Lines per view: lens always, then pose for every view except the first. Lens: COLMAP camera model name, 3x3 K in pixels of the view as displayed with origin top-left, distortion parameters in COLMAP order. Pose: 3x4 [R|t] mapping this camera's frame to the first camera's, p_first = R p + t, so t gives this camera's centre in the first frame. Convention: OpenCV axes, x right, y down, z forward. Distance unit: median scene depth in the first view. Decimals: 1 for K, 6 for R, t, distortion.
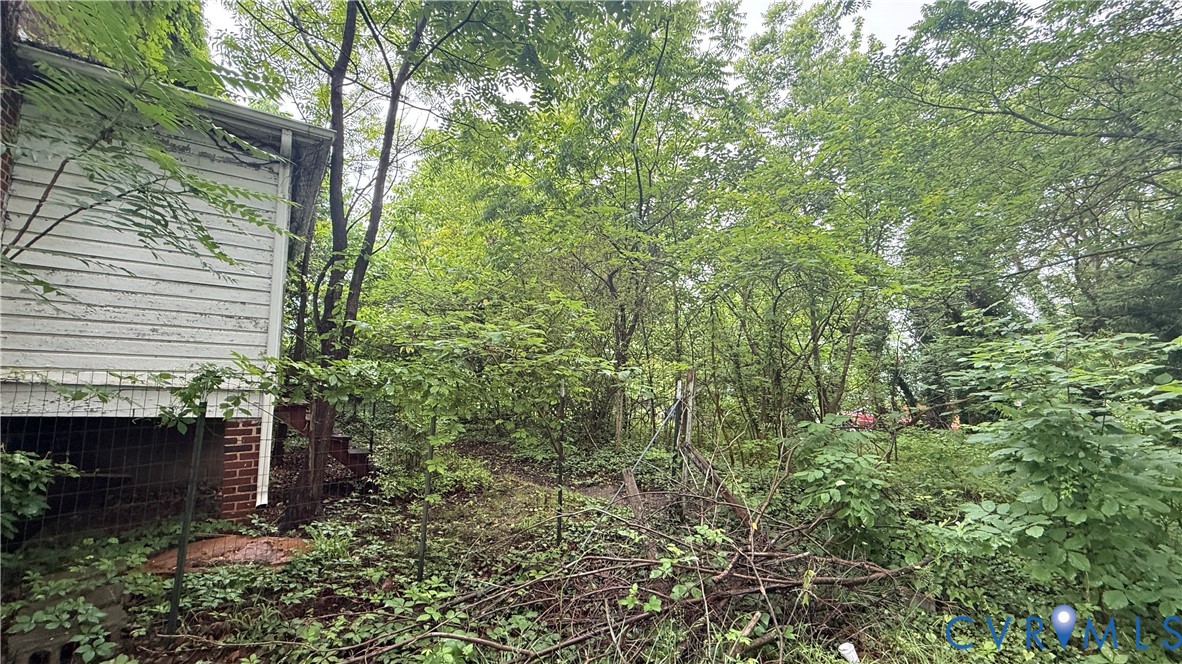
lens RADIAL K [[470.5, 0, 588.9], [0, 470.5, 331.5], [0, 0, 1]] dist [0.001562, -0.000213]
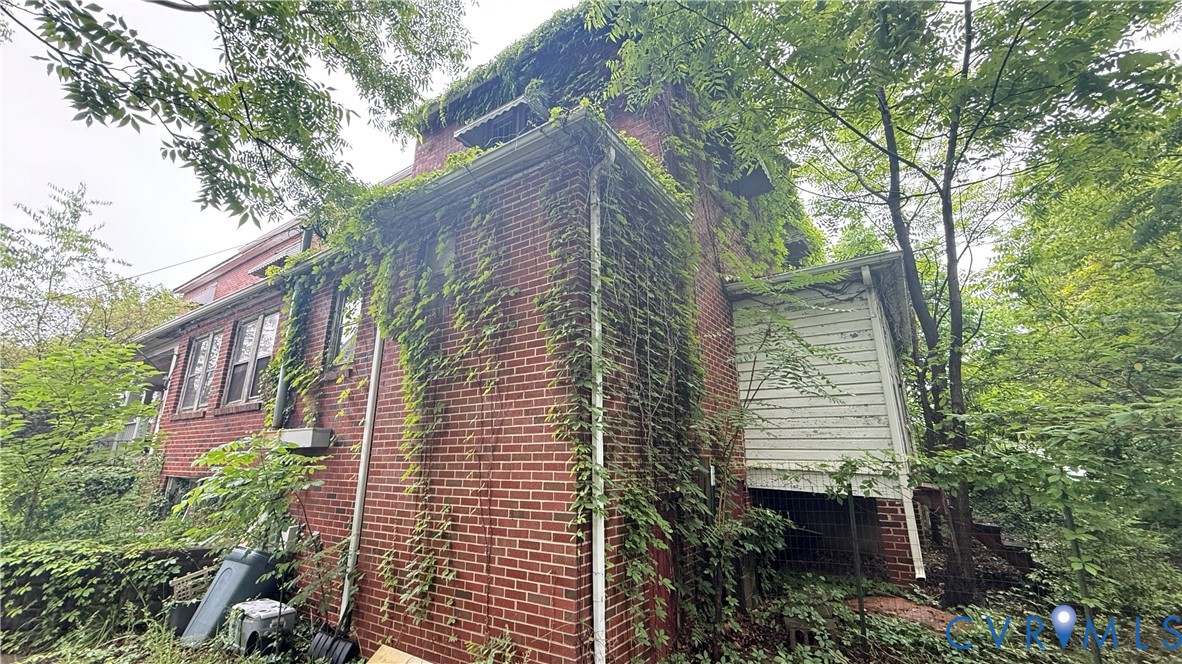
lens RADIAL K [[470.5, 0, 588.9], [0, 470.5, 331.5], [0, 0, 1]] dist [0.001562, -0.000213]
pose [[0.357736, -0.254170, -0.898567, 0.227121], [0.098705, 0.967147, -0.234272, -0.031026], [0.928592, -0.004885, 0.371071, -0.202546]]
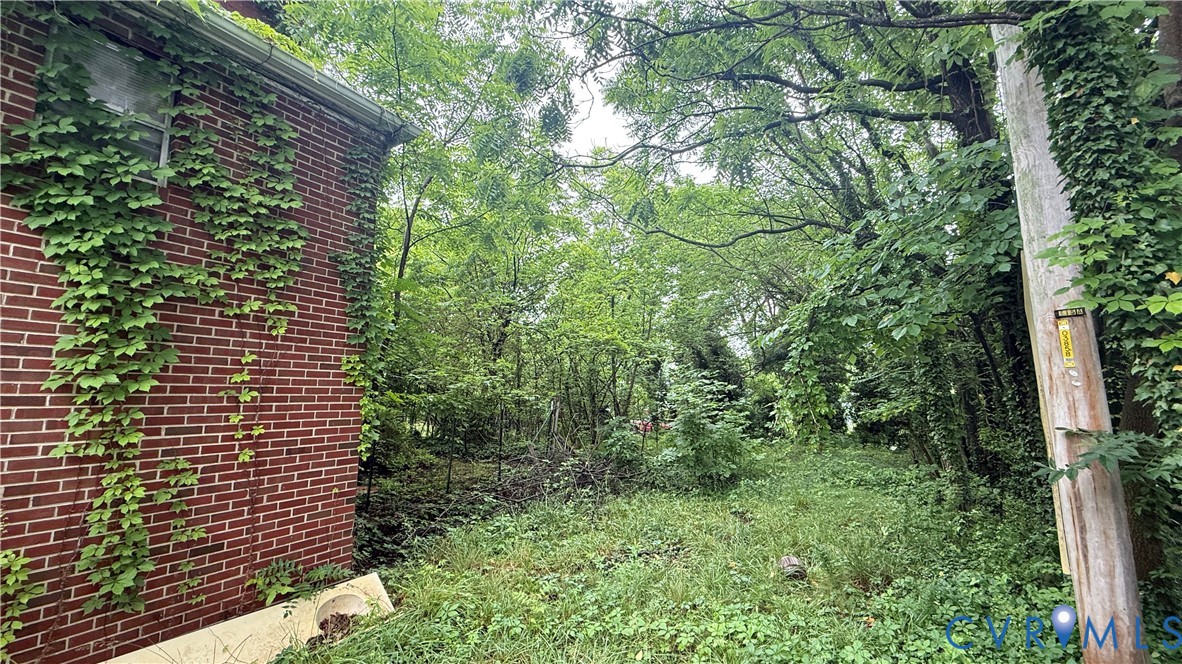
lens RADIAL K [[470.5, 0, 588.9], [0, 470.5, 331.5], [0, 0, 1]] dist [0.001562, -0.000213]
pose [[0.923657, 0.048953, 0.380080, -0.515101], [-0.037391, 0.998588, -0.037747, -0.143383], [-0.381391, 0.020654, 0.924183, -1.086906]]
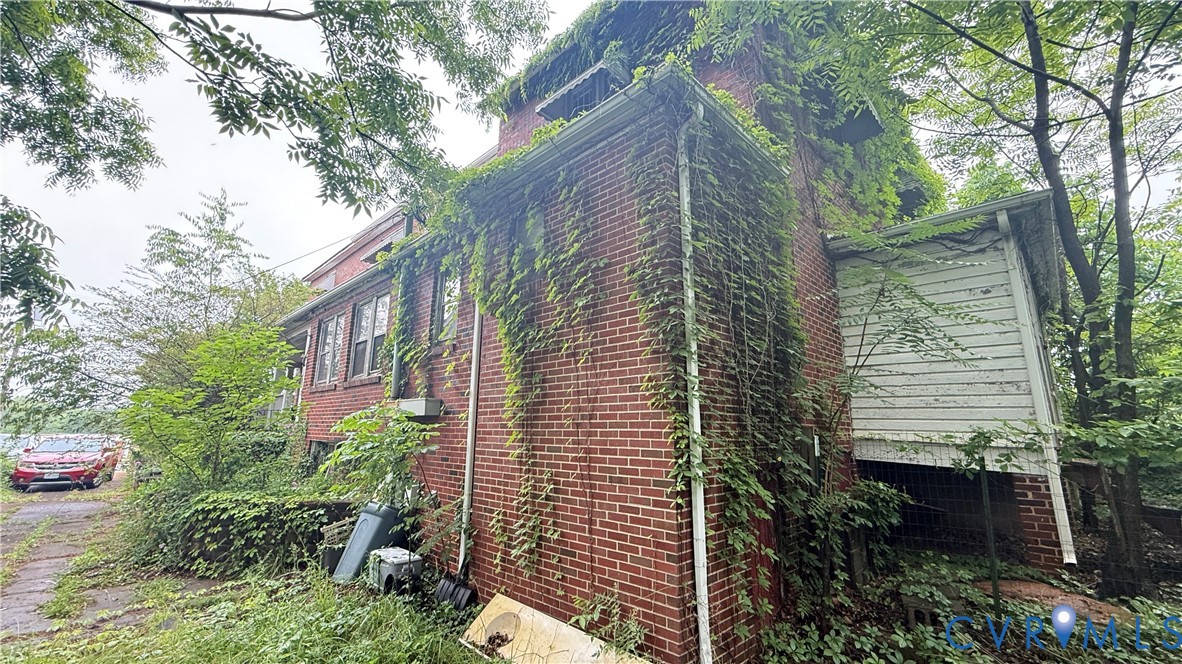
lens RADIAL K [[470.5, 0, 588.9], [0, 470.5, 331.5], [0, 0, 1]] dist [0.001562, -0.000213]
pose [[0.182304, -0.206469, -0.961320, 0.219947], [0.094918, 0.976833, -0.191800, -0.030051], [0.978650, -0.056281, 0.197678, -0.215609]]
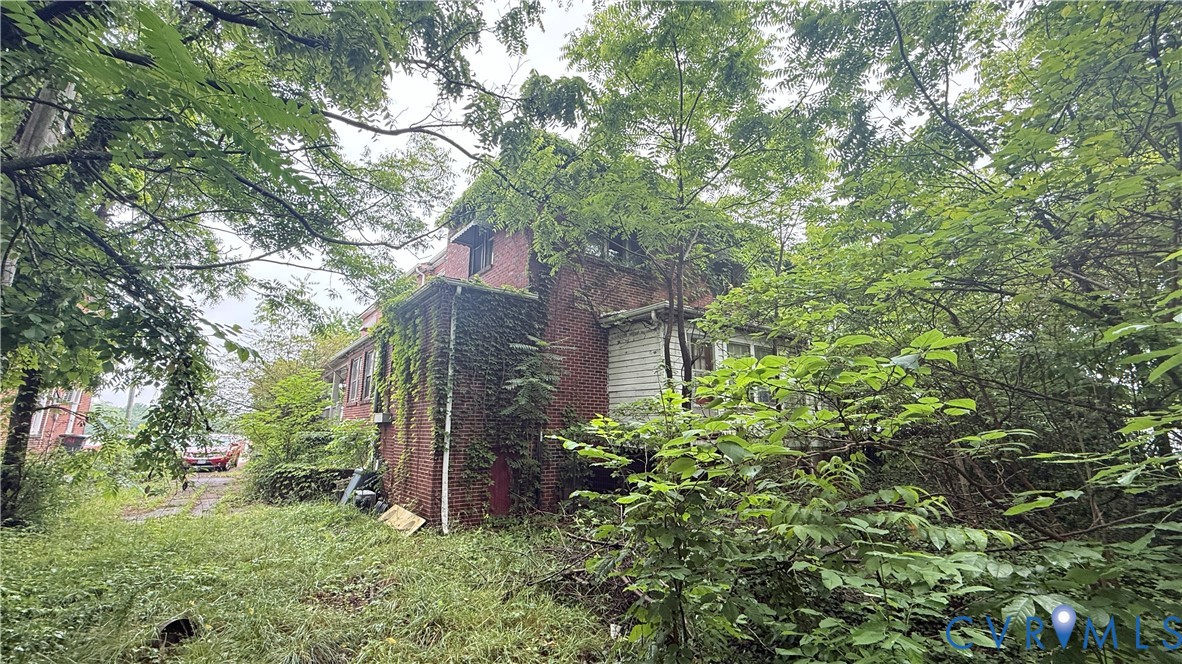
lens RADIAL K [[467.1, 0, 591.0], [0, 467.1, 332.0], [0, 0, 1]] dist [-0.000040, -0.000072]
pose [[0.043443, -0.205204, -0.977754, 1.621046], [0.105067, 0.974190, -0.199788, 0.062750], [0.993516, -0.094050, 0.063882, 0.721499]]
